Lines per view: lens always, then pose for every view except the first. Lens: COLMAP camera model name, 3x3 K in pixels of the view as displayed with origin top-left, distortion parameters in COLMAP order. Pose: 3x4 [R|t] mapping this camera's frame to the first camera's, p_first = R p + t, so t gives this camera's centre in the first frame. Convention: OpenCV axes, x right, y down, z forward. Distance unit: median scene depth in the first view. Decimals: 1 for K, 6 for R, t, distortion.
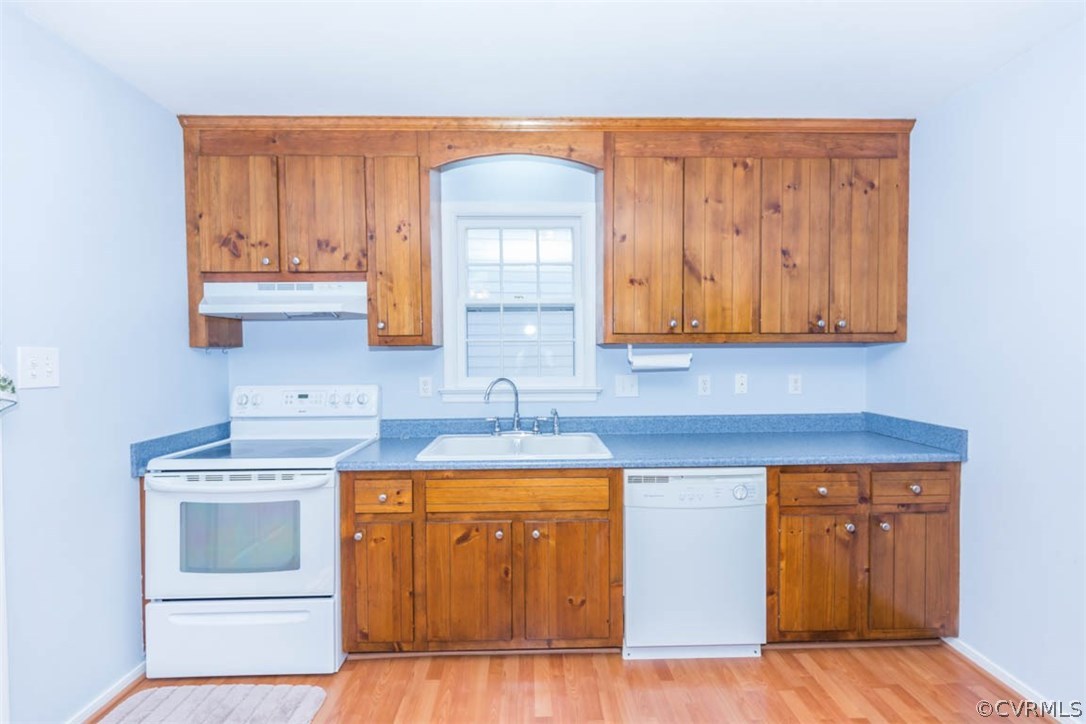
lens RADIAL K [[495.0, 0, 543.0], [0, 495.0, 362.0], [0, 0, 1]] dist [0.002325, -0.000086]
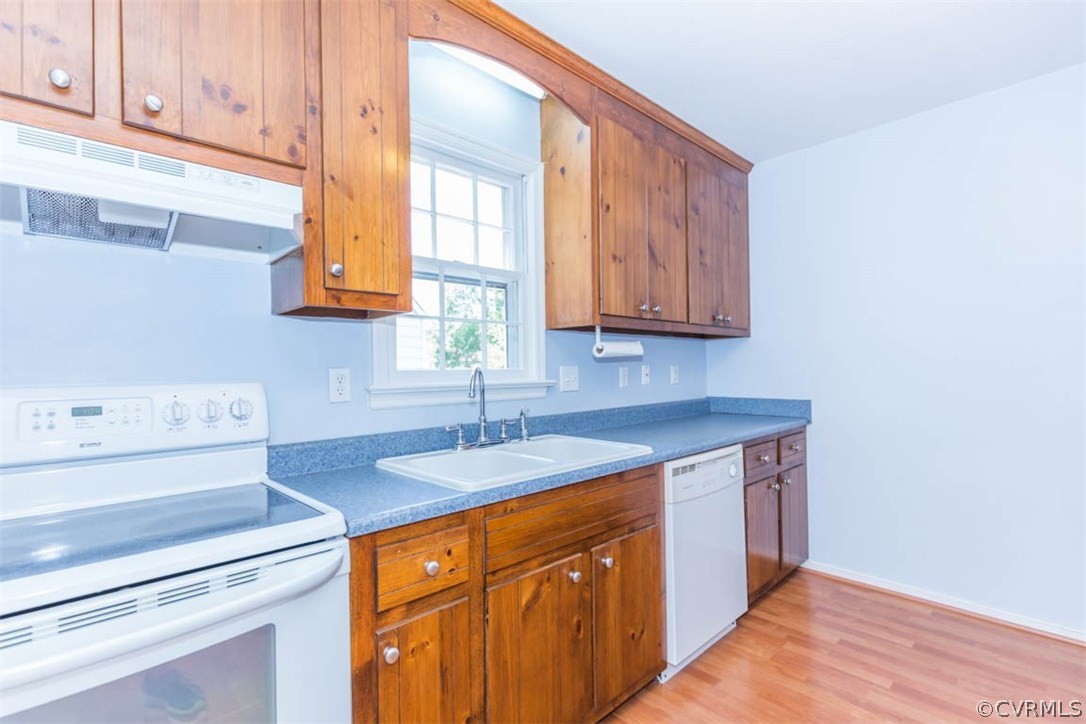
lens RADIAL K [[508.9, 0, 543.0], [0, 508.9, 362.0], [0, 0, 1]] dist [0.003893, 0.000663]
pose [[0.733643, 0.005639, 0.679511, -0.545390], [0.024323, 0.999107, -0.034552, 0.055928], [-0.679099, 0.041876, 0.732851, 0.420076]]
